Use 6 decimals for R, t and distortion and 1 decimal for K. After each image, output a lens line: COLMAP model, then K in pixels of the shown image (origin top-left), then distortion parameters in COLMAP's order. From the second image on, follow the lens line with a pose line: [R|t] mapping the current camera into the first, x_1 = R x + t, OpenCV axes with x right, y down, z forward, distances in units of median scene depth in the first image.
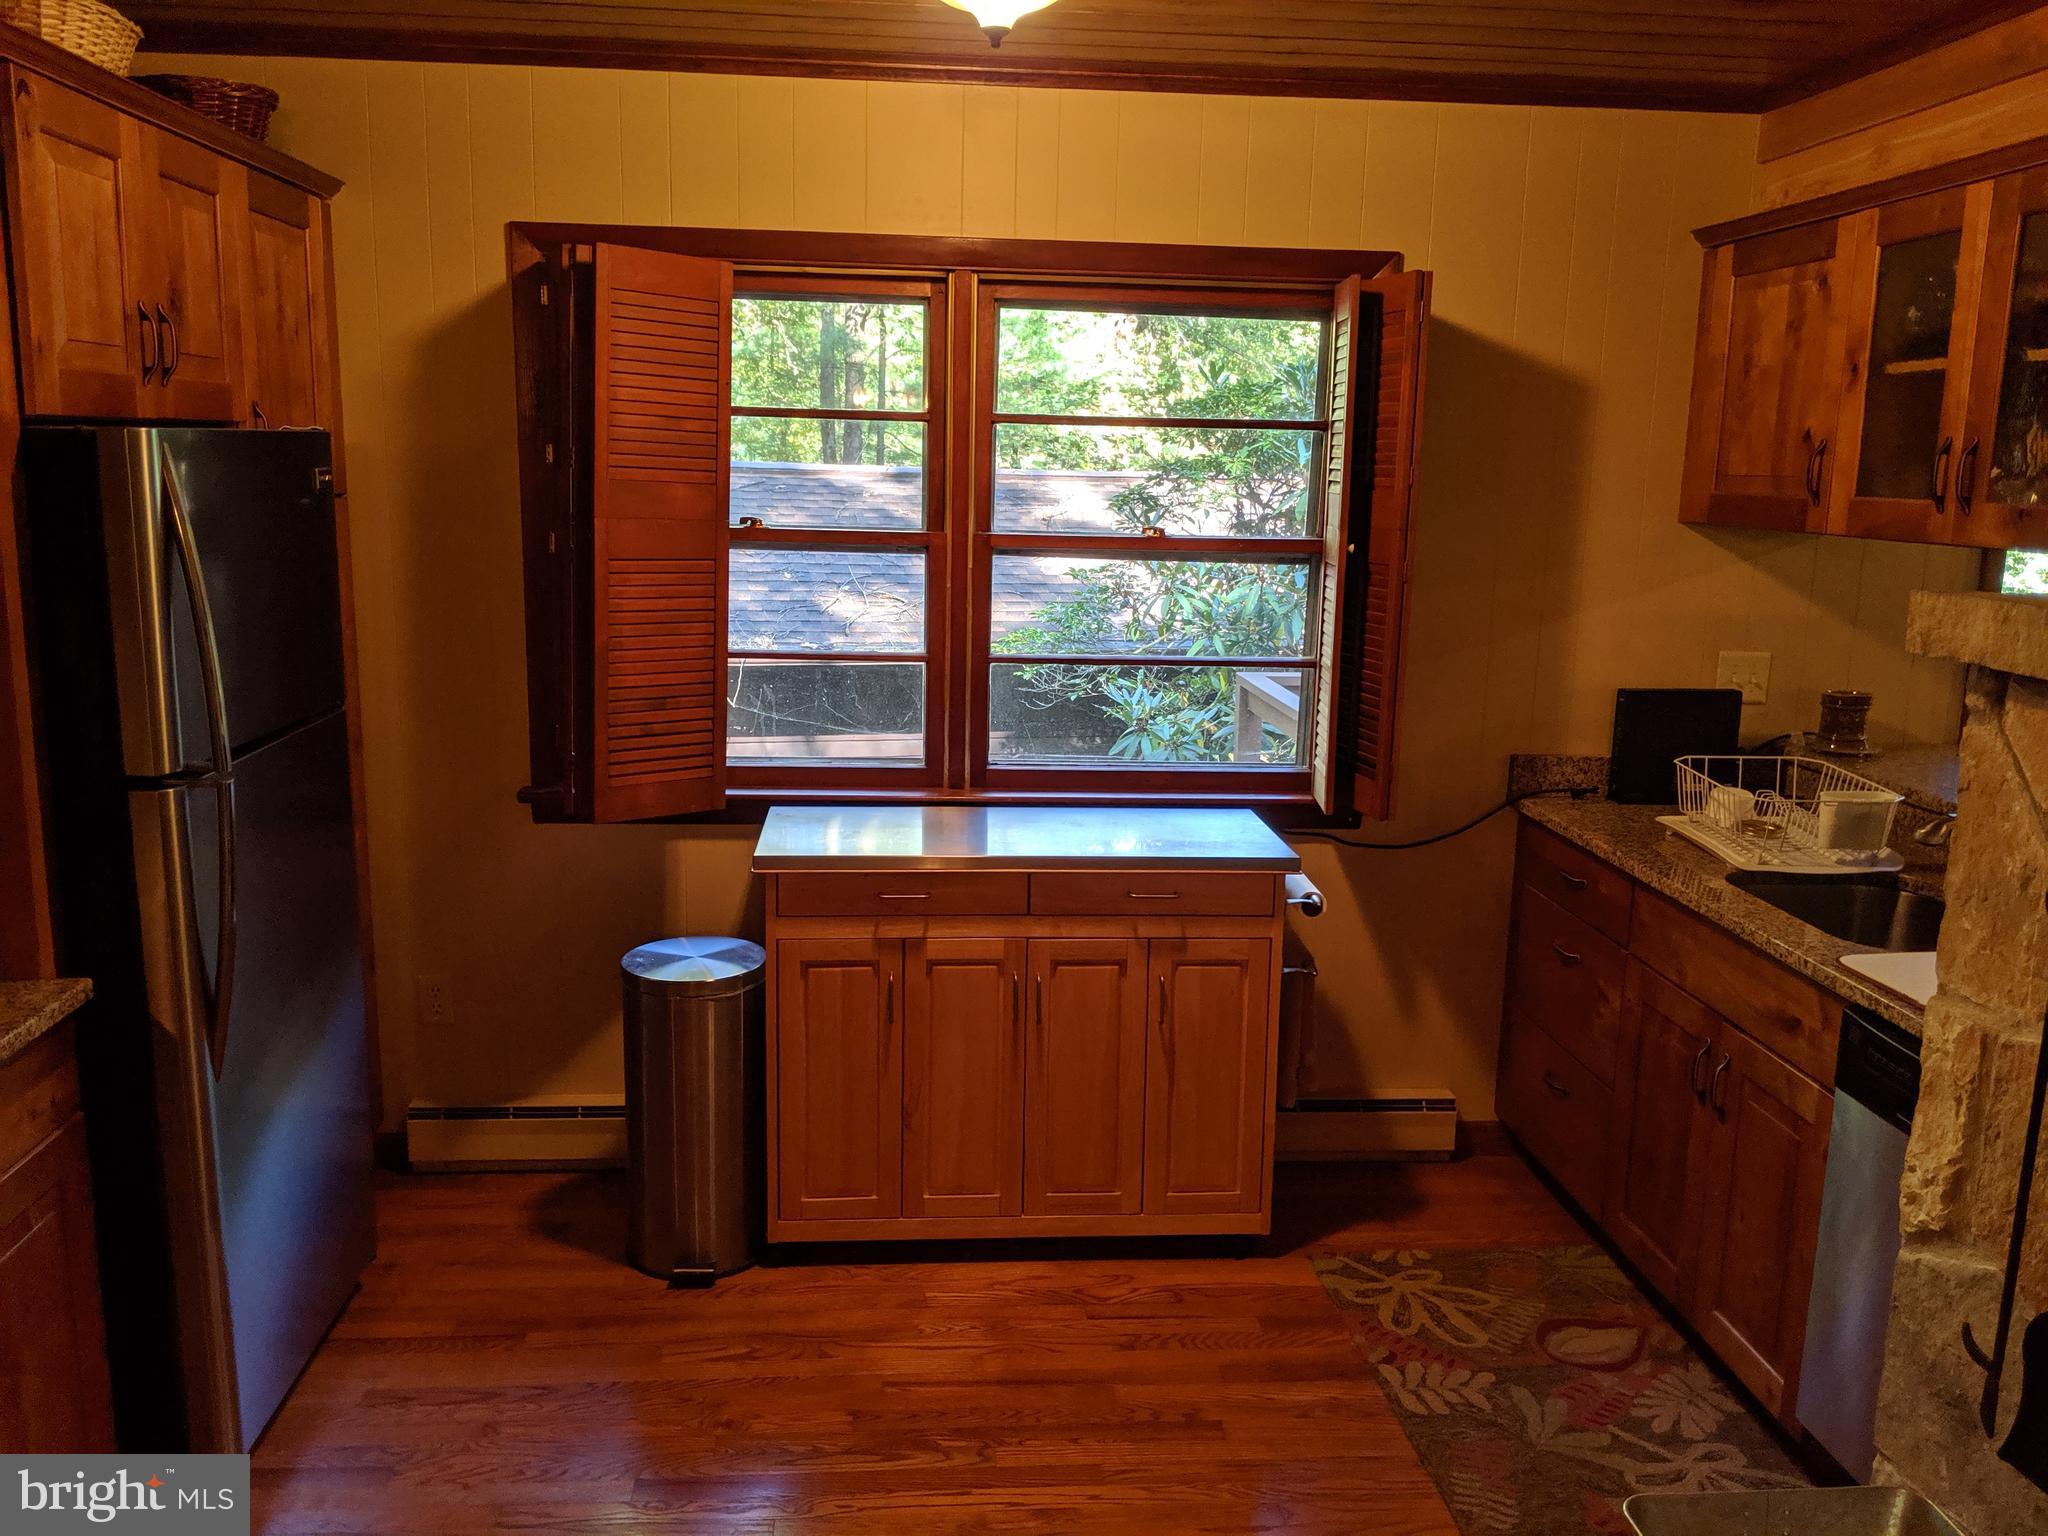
lens RADIAL K [[1616.0, 0, 1024.0], [0, 1616.0, 768.0], [0, 0, 1]] dist [0.050013, -0.109055]
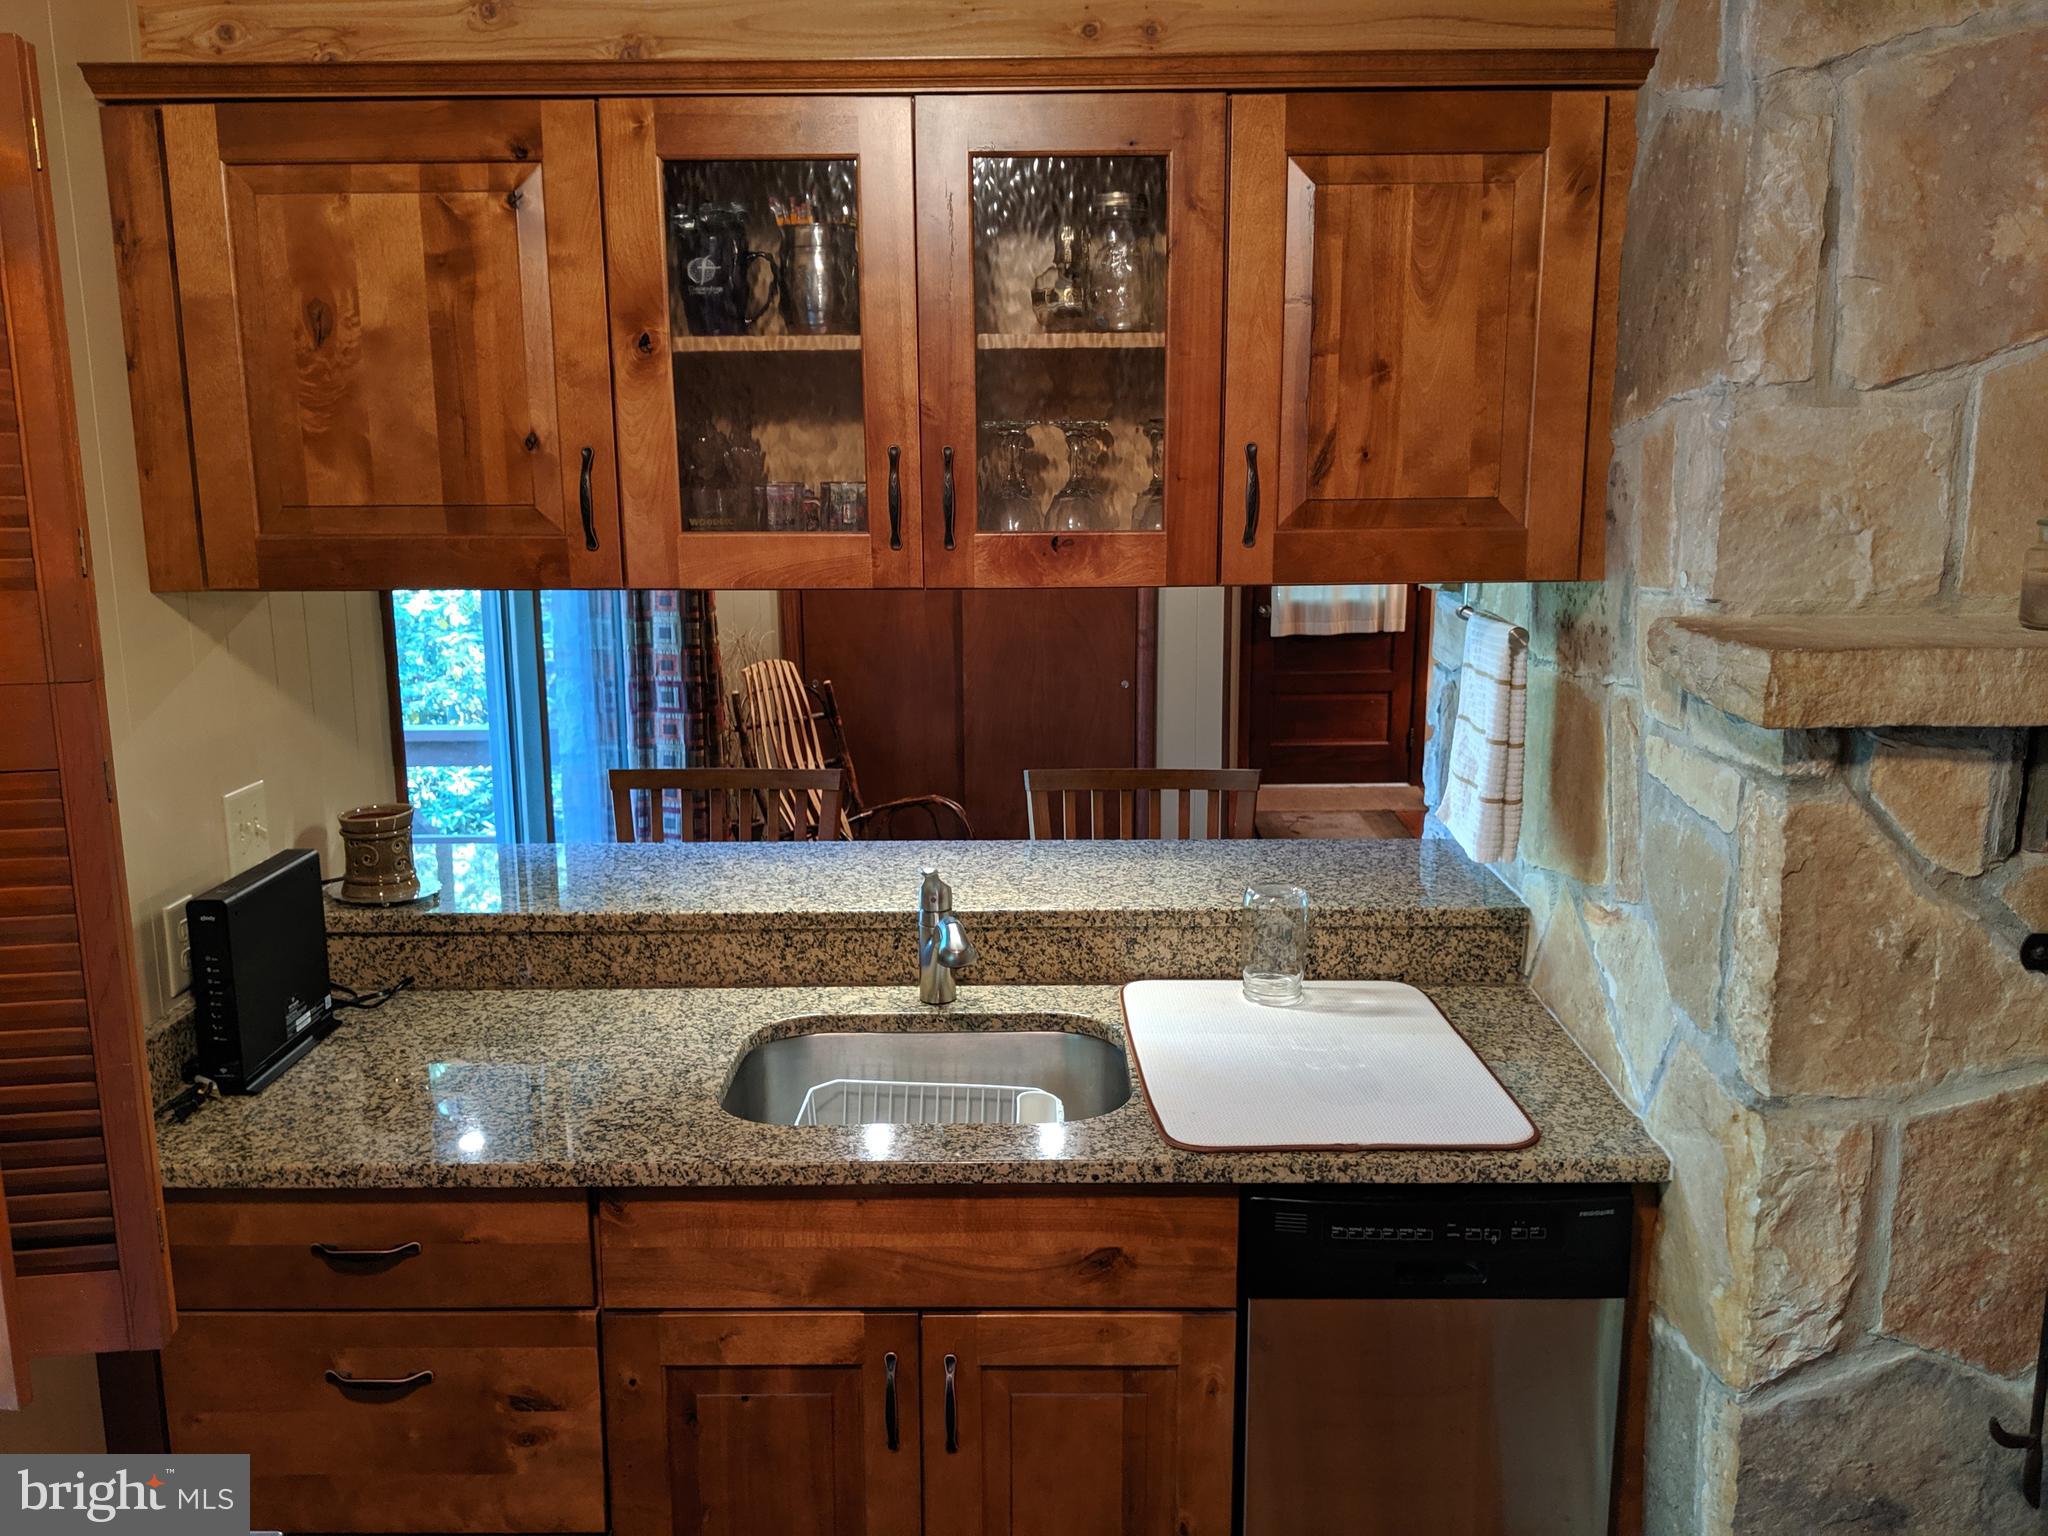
lens RADIAL K [[1616.0, 0, 1024.0], [0, 1616.0, 768.0], [0, 0, 1]] dist [0.050013, -0.109055]
pose [[0.089179, -0.206152, 0.974448, -0.265383], [0.194617, 0.963094, 0.185939, -0.270411], [-0.976817, 0.173063, 0.126009, 1.259309]]
